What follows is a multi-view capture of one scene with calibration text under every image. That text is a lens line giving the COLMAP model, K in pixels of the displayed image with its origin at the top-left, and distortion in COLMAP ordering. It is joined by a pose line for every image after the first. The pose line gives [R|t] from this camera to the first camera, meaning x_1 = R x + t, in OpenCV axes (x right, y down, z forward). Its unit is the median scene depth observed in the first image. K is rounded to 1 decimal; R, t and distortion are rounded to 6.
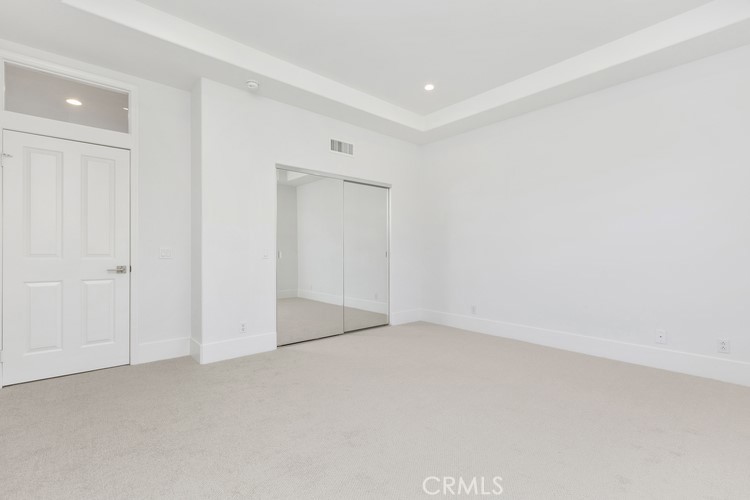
lens RADIAL K [[336.1, 0, 372.8], [0, 336.1, 247.3], [0, 0, 1]] dist [0.001881, 0.000389]
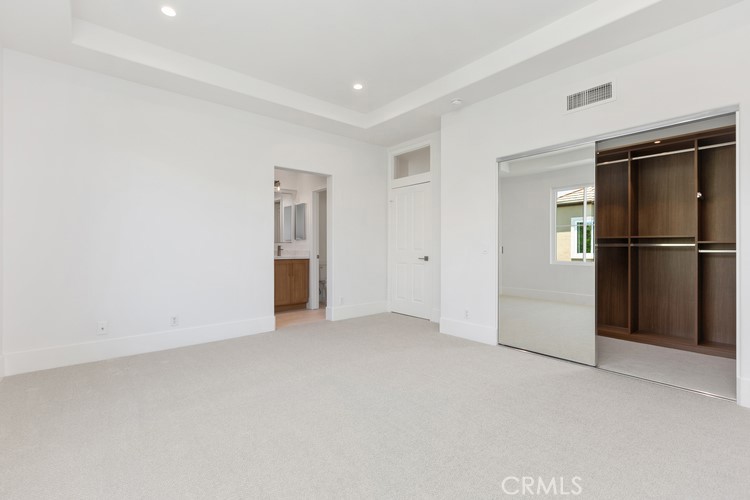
lens RADIAL K [[336.1, 0, 372.8], [0, 336.1, 247.3], [0, 0, 1]] dist [0.001881, 0.000389]
pose [[-0.043530, 0.005780, -0.999035, 0.819695], [0.013620, 0.999894, 0.005191, 0.001959], [0.998959, -0.013381, -0.043604, 0.772714]]
